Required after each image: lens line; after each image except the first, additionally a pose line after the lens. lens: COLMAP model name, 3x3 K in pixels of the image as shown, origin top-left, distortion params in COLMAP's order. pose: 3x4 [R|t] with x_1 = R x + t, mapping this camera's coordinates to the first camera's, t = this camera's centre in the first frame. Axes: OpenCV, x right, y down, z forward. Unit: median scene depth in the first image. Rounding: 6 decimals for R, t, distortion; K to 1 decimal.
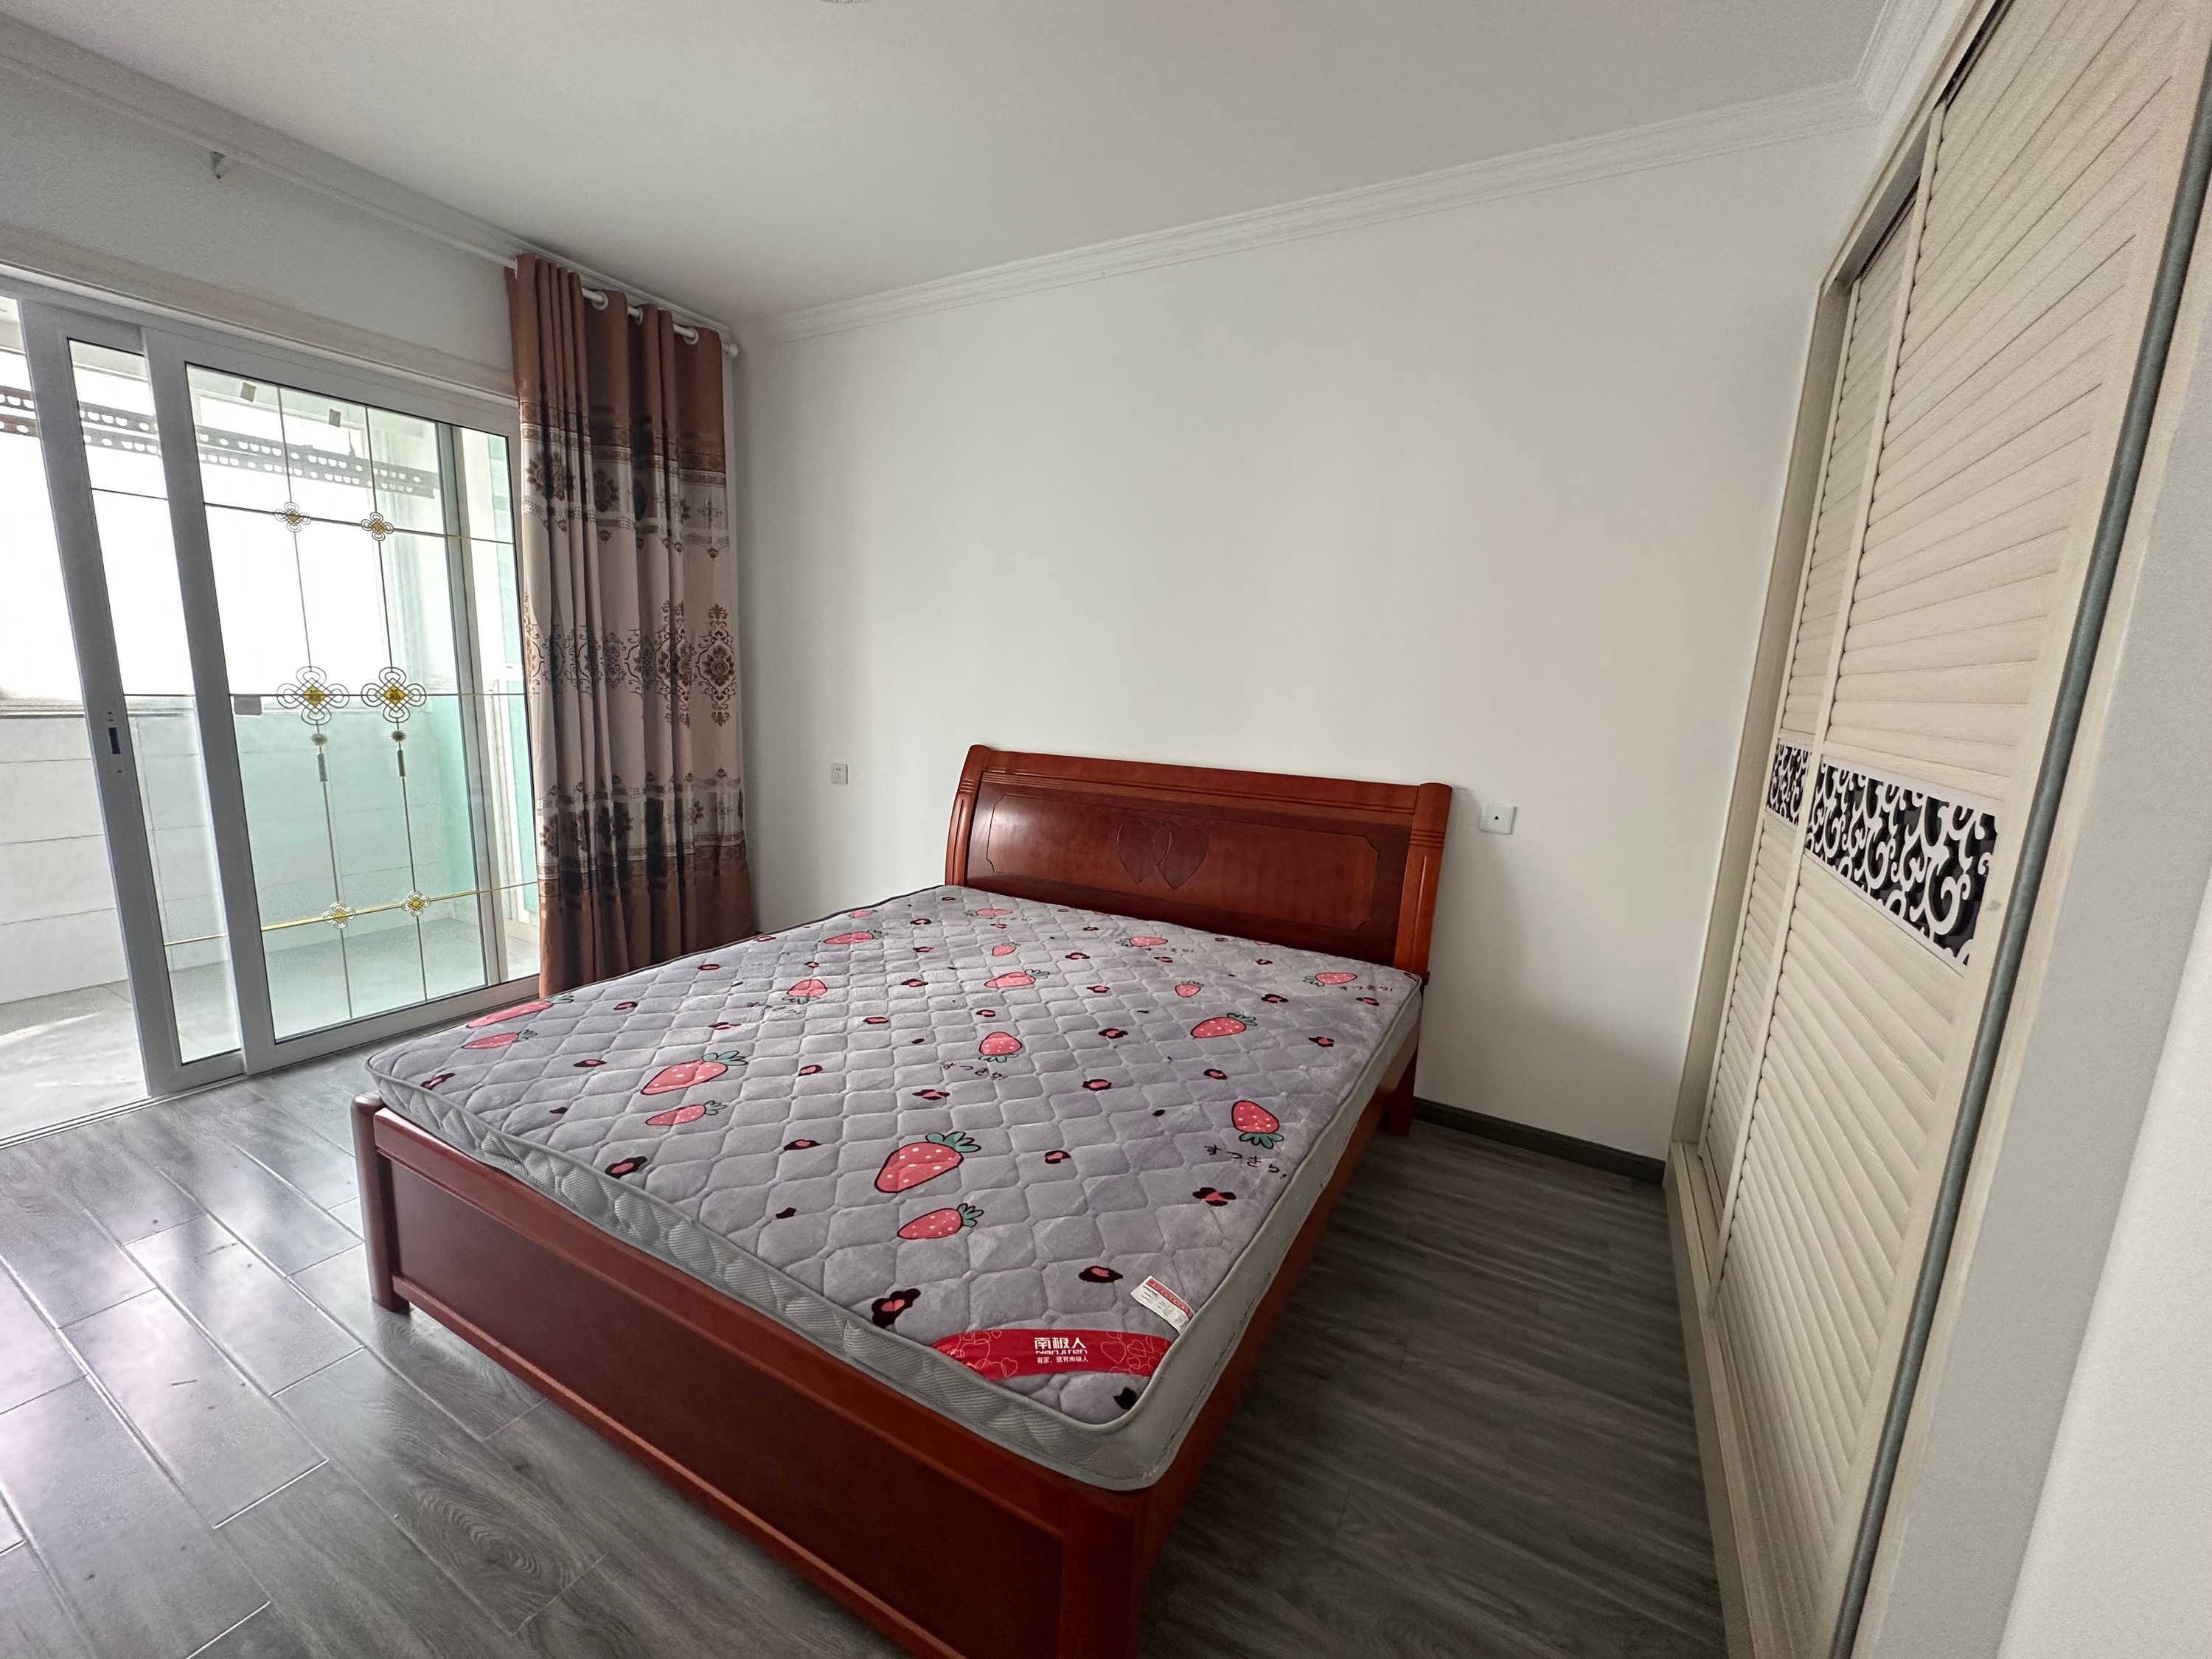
lens RADIAL K [[884.7, 0, 1099.3], [0, 884.7, 825.1], [0, 0, 1]] dist [0.013114, 0.000099]
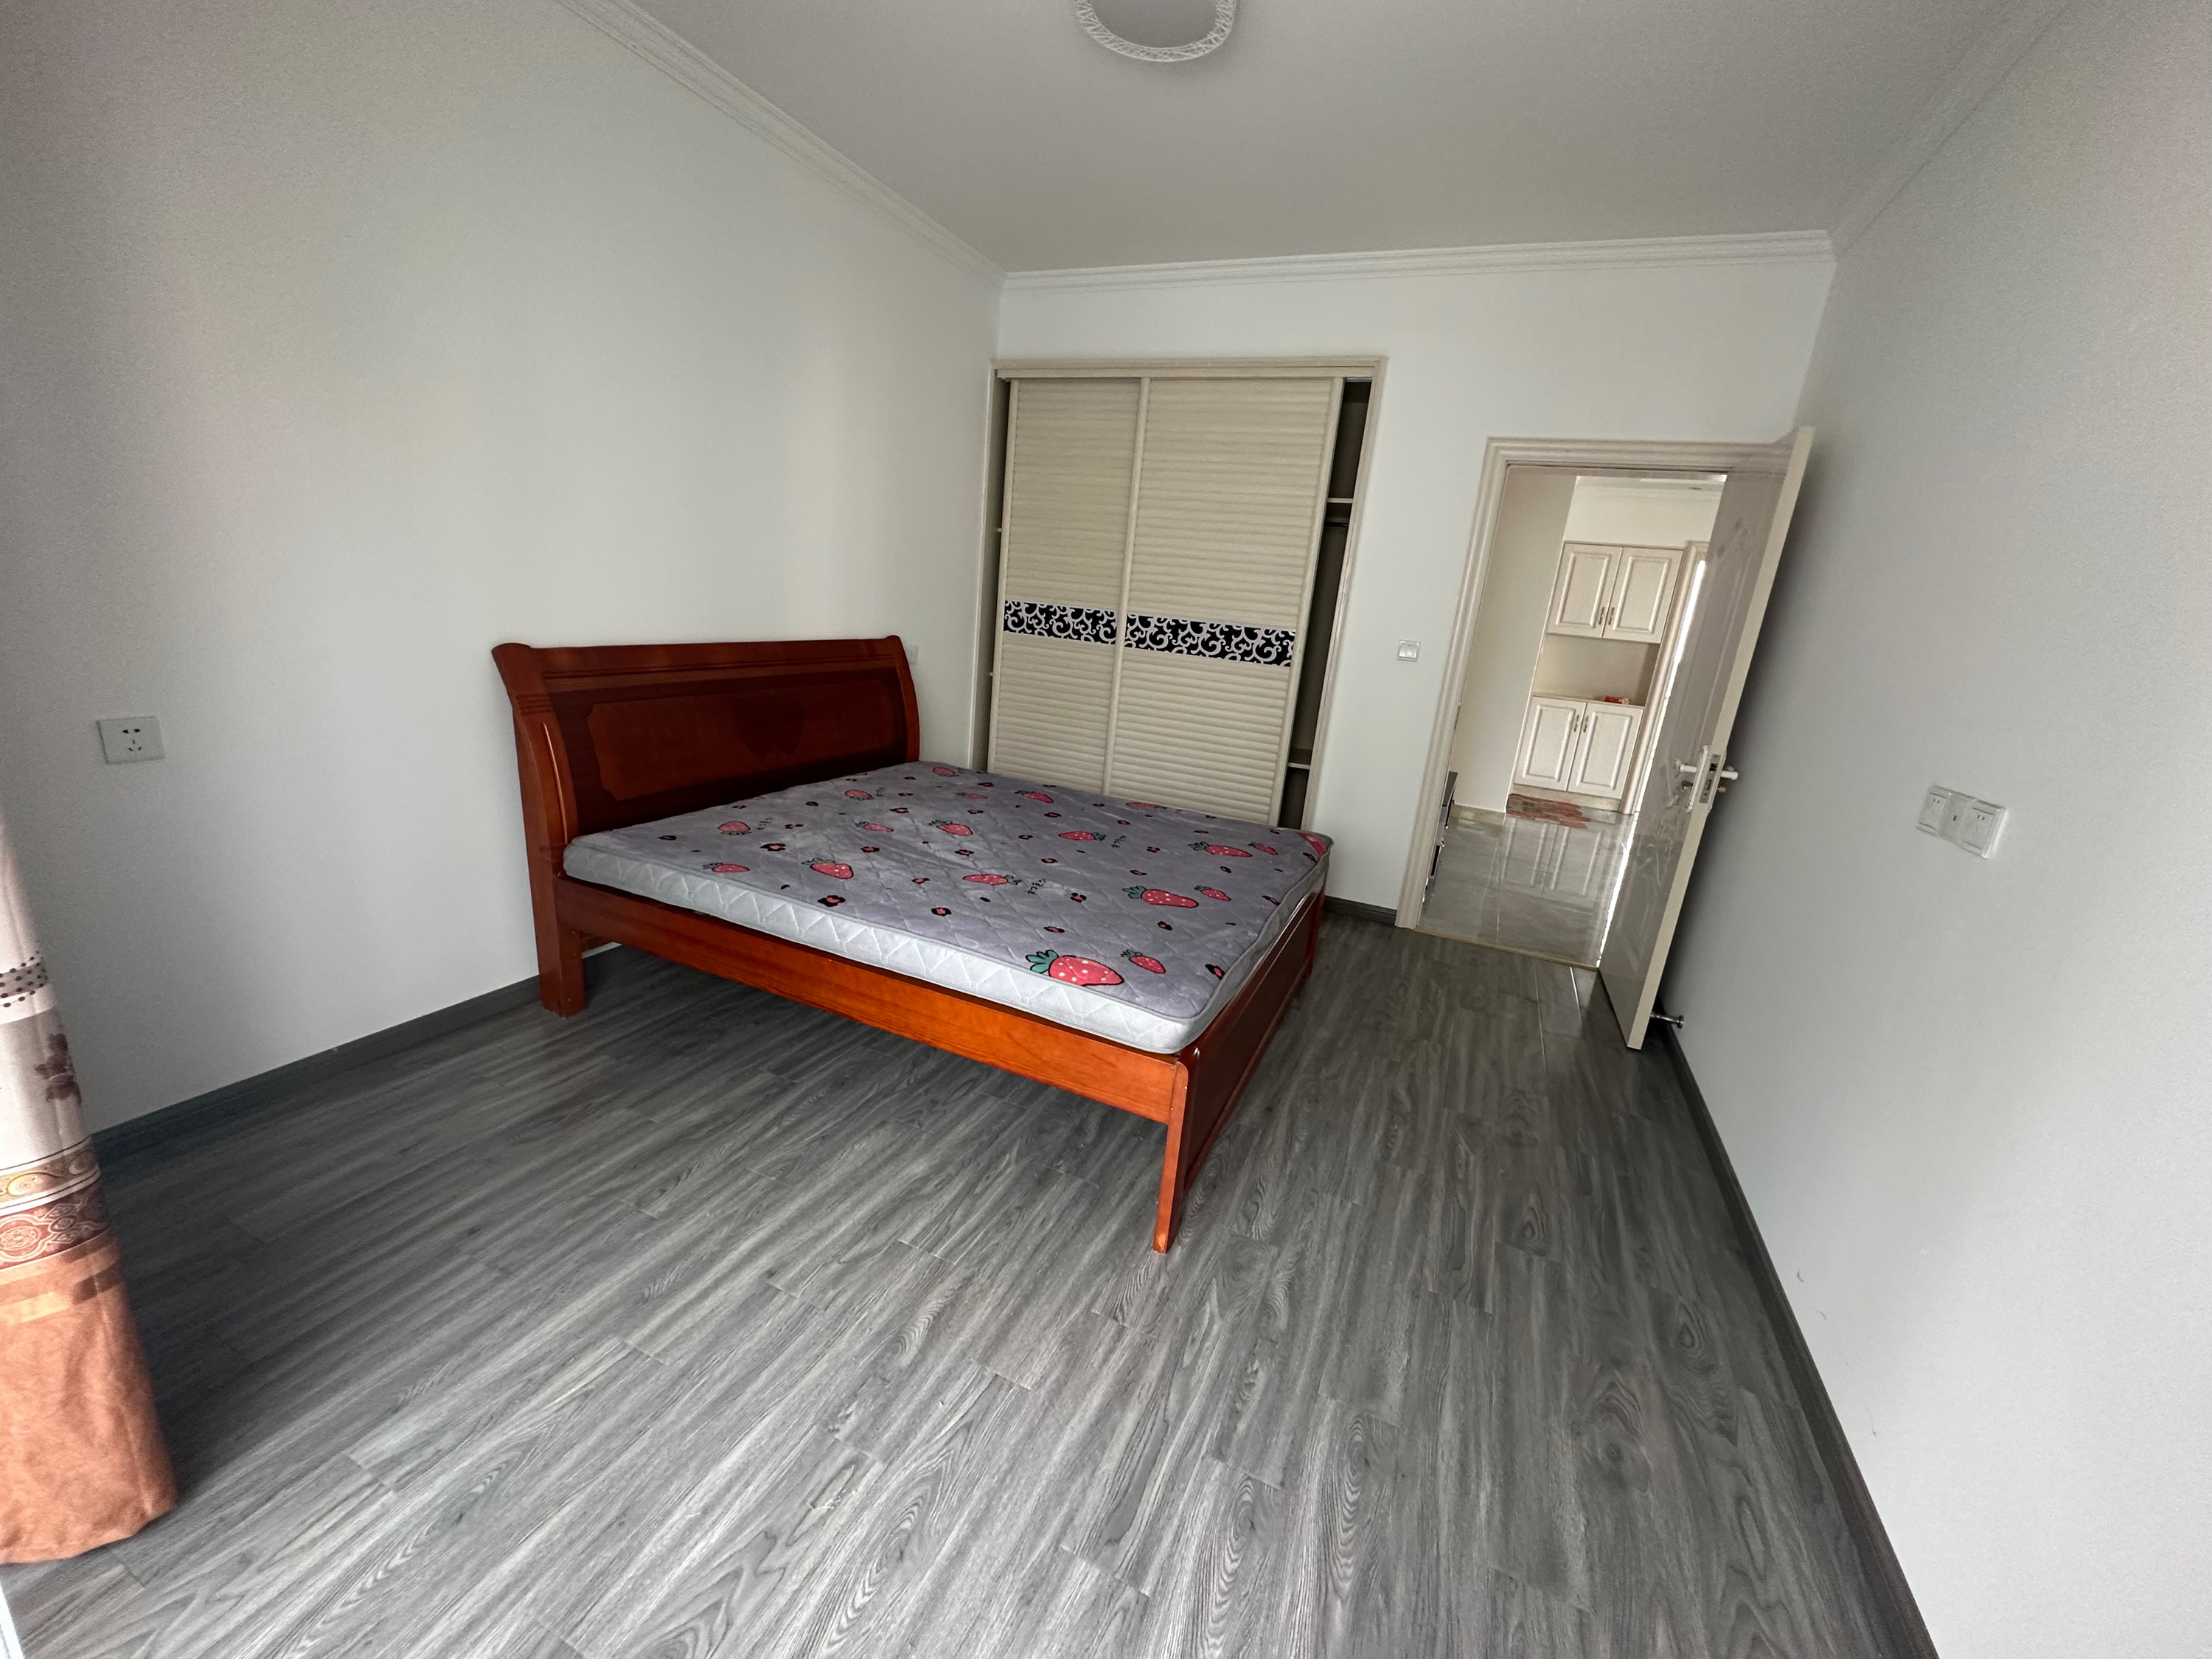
lens RADIAL K [[884.7, 0, 1099.3], [0, 884.7, 825.1], [0, 0, 1]] dist [0.013114, 0.000099]
pose [[-0.096348, -0.300971, 0.948754, -1.173895], [0.071229, 0.948660, 0.308175, -0.180338], [-0.992796, 0.097271, -0.069963, 0.802507]]
